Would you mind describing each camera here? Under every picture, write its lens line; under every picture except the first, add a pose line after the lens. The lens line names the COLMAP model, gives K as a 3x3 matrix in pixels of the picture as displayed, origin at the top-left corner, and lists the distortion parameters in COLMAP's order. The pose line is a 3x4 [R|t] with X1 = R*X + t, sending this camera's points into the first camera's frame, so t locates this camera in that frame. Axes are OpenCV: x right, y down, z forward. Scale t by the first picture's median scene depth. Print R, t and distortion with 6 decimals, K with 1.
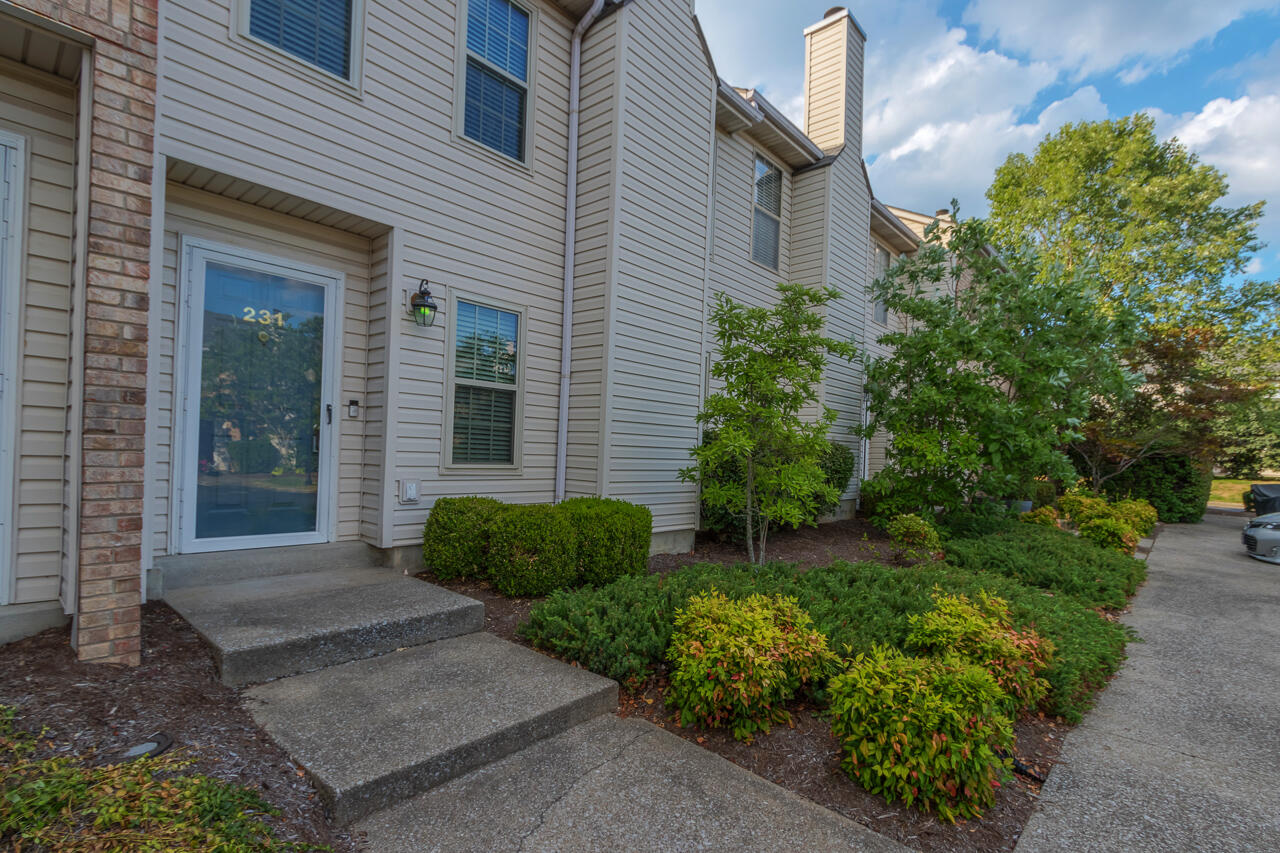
lens RADIAL K [[581.7, 0, 632.5], [0, 581.7, 435.1], [0, 0, 1]] dist [0.000703, -0.000618]
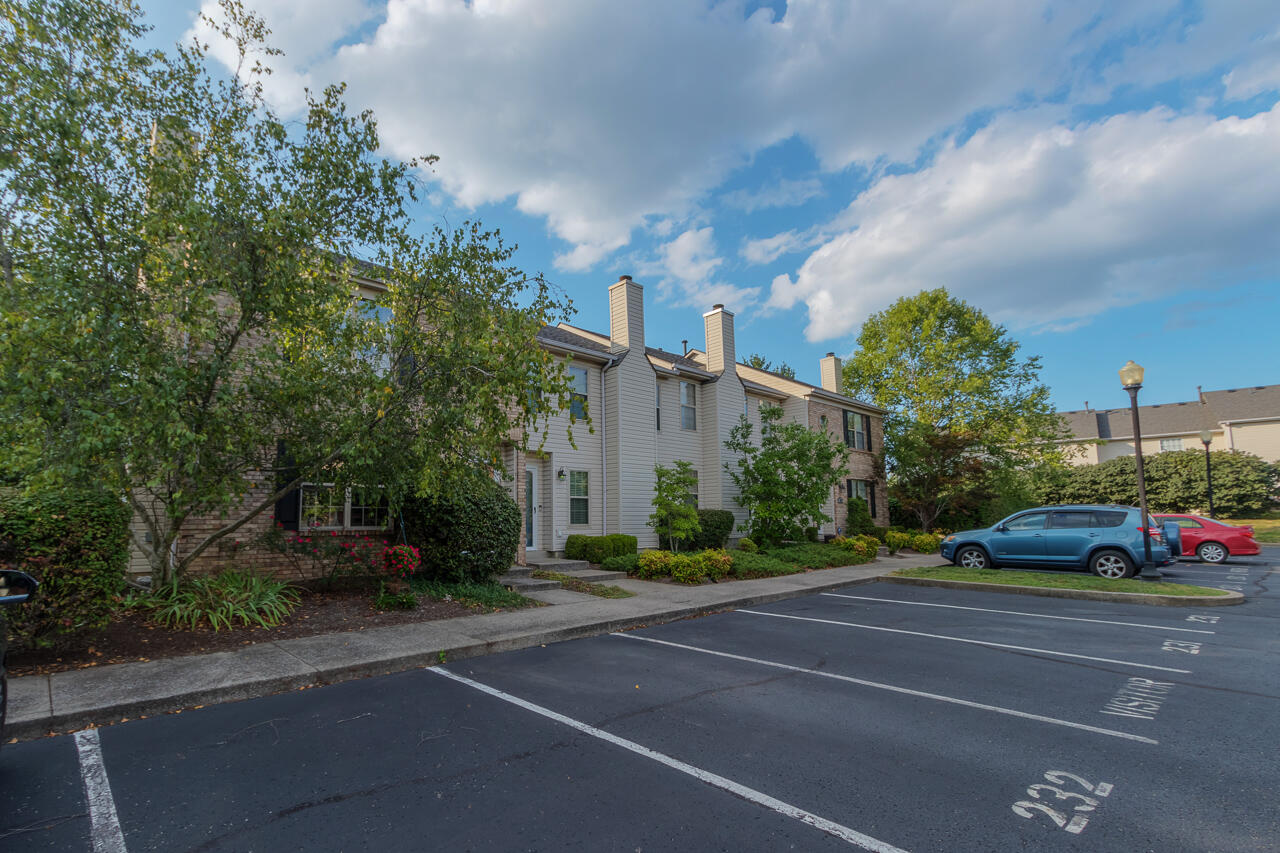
lens RADIAL K [[581.7, 0, 632.5], [0, 581.7, 435.1], [0, 0, 1]] dist [0.000703, -0.000618]
pose [[0.998664, -0.050813, -0.009350, 0.067617], [0.049236, 0.990833, -0.125802, -0.014956], [0.015657, 0.125173, 0.992011, -2.073122]]
